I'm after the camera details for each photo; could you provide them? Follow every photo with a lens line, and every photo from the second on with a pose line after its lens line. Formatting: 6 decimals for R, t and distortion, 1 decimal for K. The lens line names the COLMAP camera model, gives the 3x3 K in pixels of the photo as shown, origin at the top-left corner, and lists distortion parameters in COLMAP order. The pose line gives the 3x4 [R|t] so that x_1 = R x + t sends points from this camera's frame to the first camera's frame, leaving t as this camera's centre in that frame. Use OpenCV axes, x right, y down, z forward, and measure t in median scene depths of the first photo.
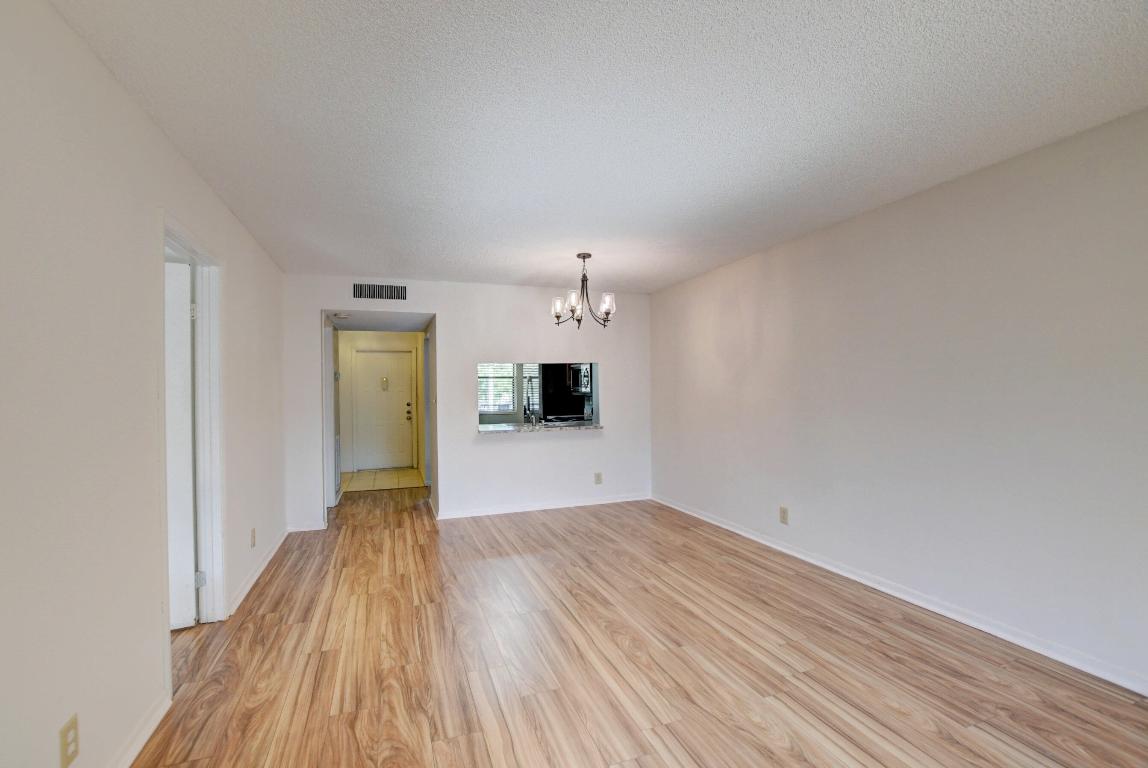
lens RADIAL K [[510.0, 0, 568.8], [0, 510.0, 388.4], [0, 0, 1]] dist [-0.030075, -0.000061]
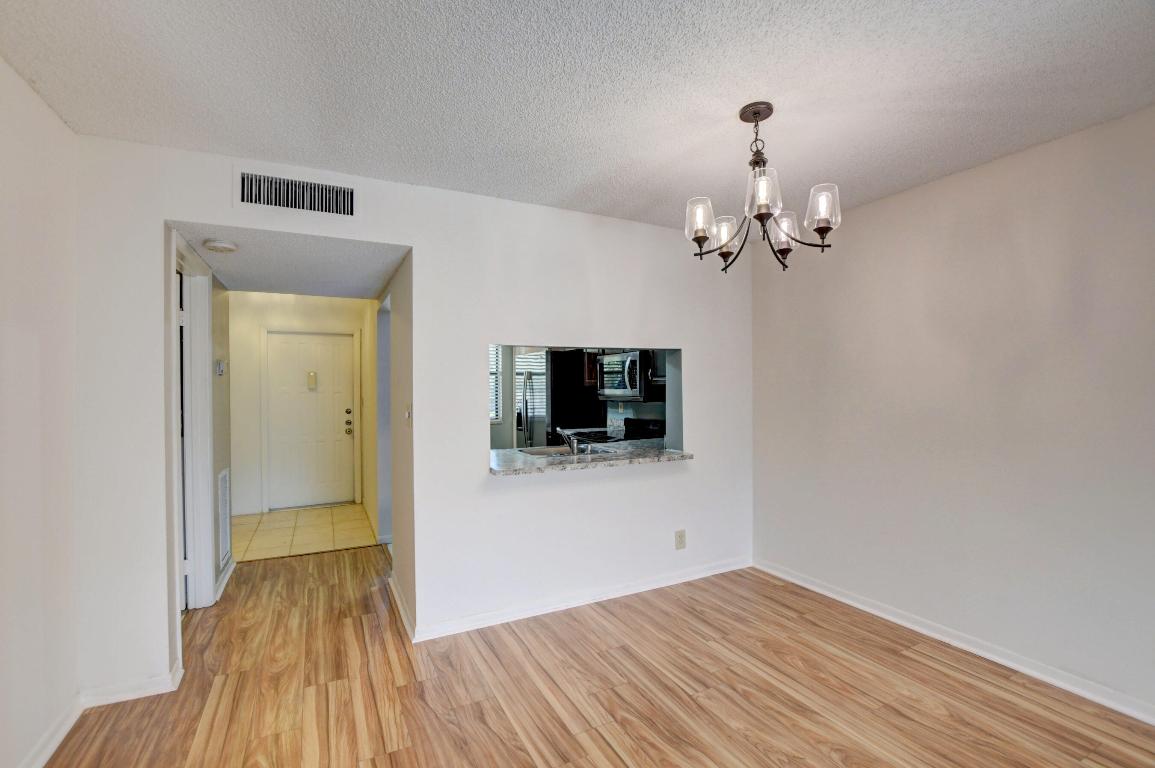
lens RADIAL K [[510.5, 0, 572.5], [0, 510.5, 385.2], [0, 0, 1]] dist [-0.027268, 0.000683]
pose [[0.992586, 0.007135, 0.121335, -0.193991], [-0.006580, 0.999966, -0.004972, -0.004918], [-0.121367, 0.004137, 0.992599, 0.556319]]
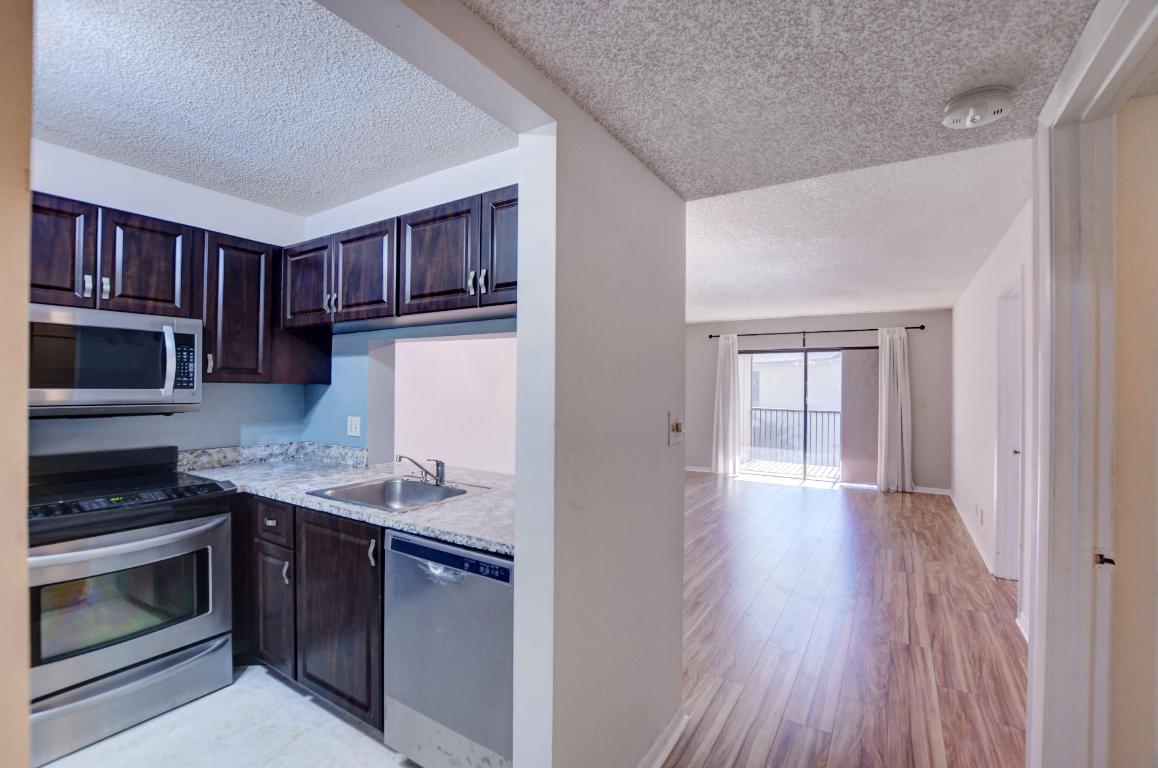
lens RADIAL K [[503.9, 0, 579.0], [0, 503.9, 384.0], [0, 0, 1]] dist [-0.031769, 0.000170]
pose [[-0.618562, 0.014571, 0.785601, -0.620418], [-0.001893, 0.999798, -0.020034, 0.000778], [-0.785734, -0.013880, -0.618409, 1.573615]]
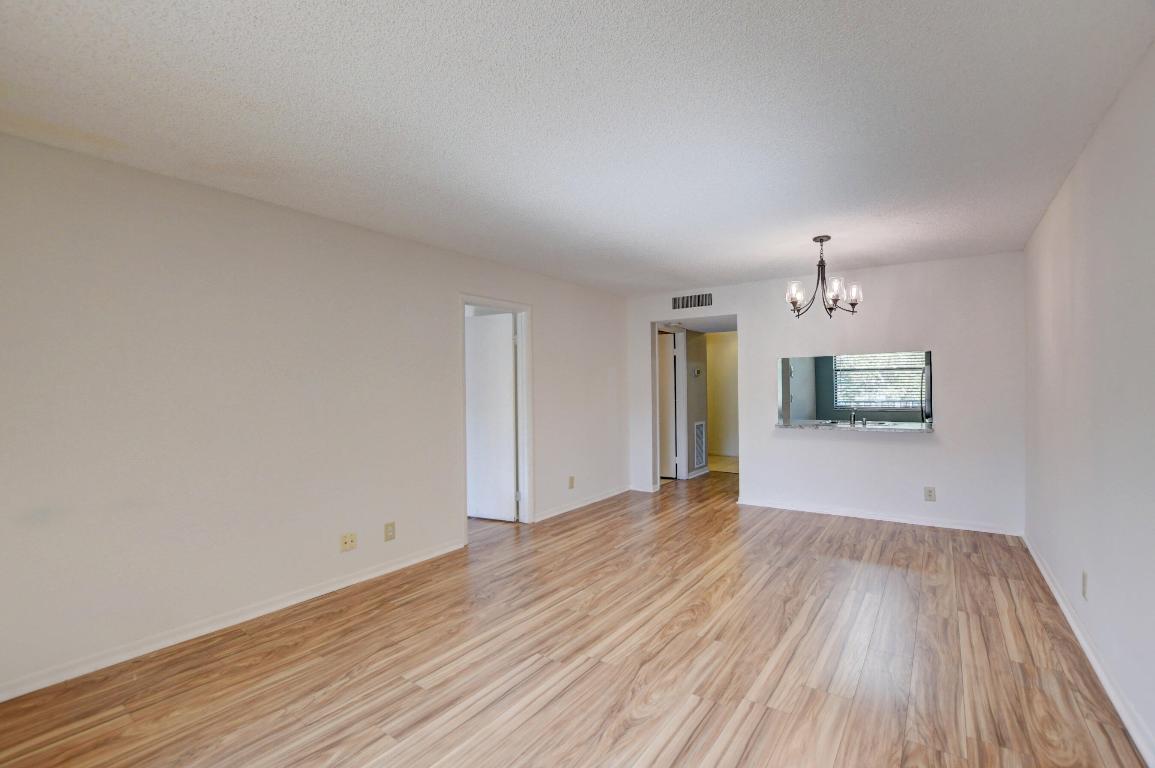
lens RADIAL K [[510.5, 0, 572.5], [0, 510.5, 385.2], [0, 0, 1]] dist [-0.027268, 0.000683]
pose [[0.560774, 0.003856, -0.827960, 0.535214], [0.005386, 0.999951, 0.008305, -0.007610], [0.827951, -0.009116, 0.560726, 0.115029]]
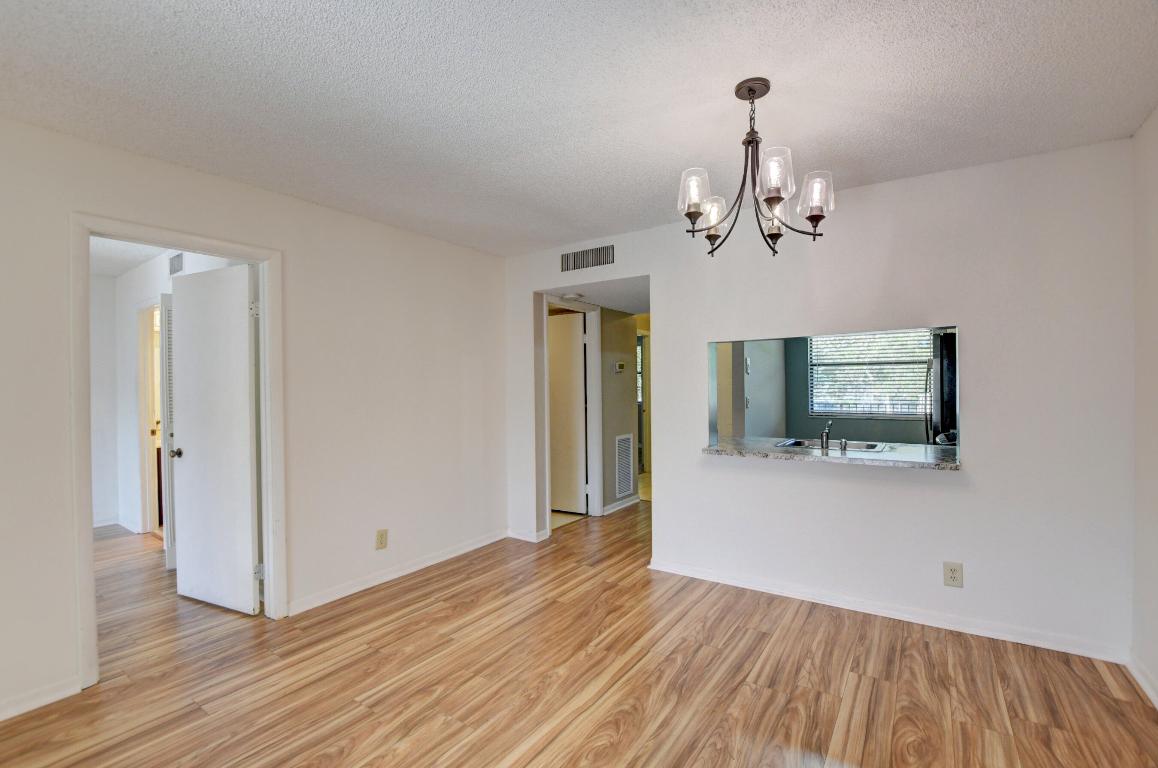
lens RADIAL K [[511.5, 0, 575.9], [0, 511.5, 388.5], [0, 0, 1]] dist [-0.023437, 0.000666]
pose [[0.580039, 0.011930, -0.814502, 0.307837], [0.004209, 0.999836, 0.017642, -0.004693], [0.814578, -0.013662, 0.579893, 0.610932]]
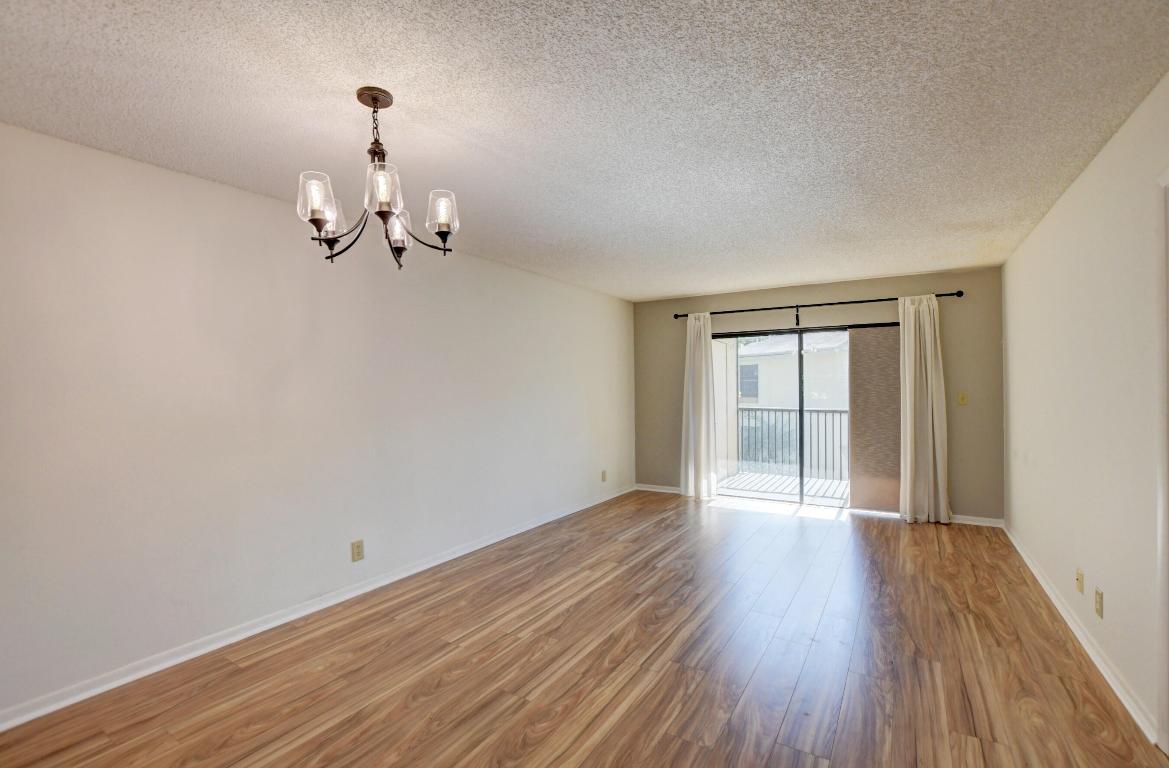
lens RADIAL K [[511.2, 0, 584.5], [0, 511.2, 384.0], [0, 0, 1]] dist [-0.028205, 0.001089]
pose [[-0.620331, 0.022481, 0.784018, -0.425562], [0.015195, 0.999746, -0.016644, -0.001417], [-0.784193, 0.001588, -0.620515, 1.134493]]
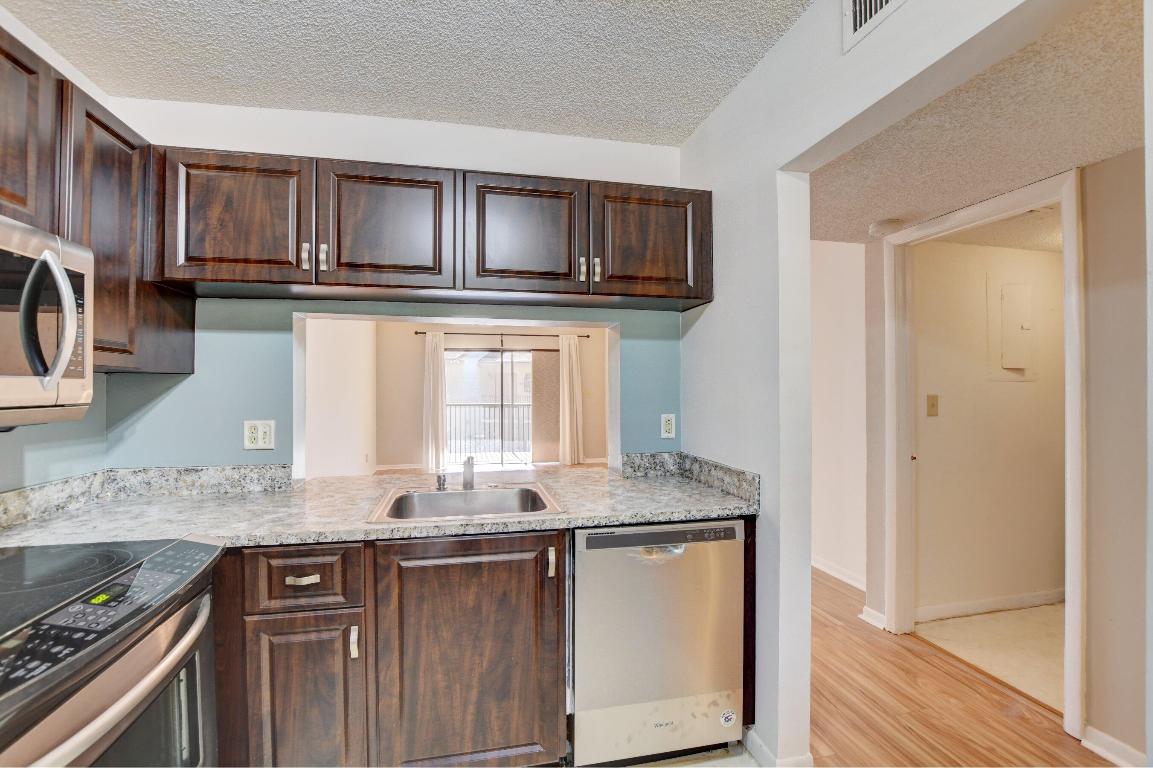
lens RADIAL K [[500.4, 0, 565.8], [0, 500.4, 384.3], [0, 0, 1]] dist [-0.027389, -0.000043]
pose [[-0.990843, 0.016296, 0.134029, -0.247883], [0.014927, 0.999826, -0.011215, 0.007287], [-0.134188, -0.009112, -0.990914, 1.810735]]
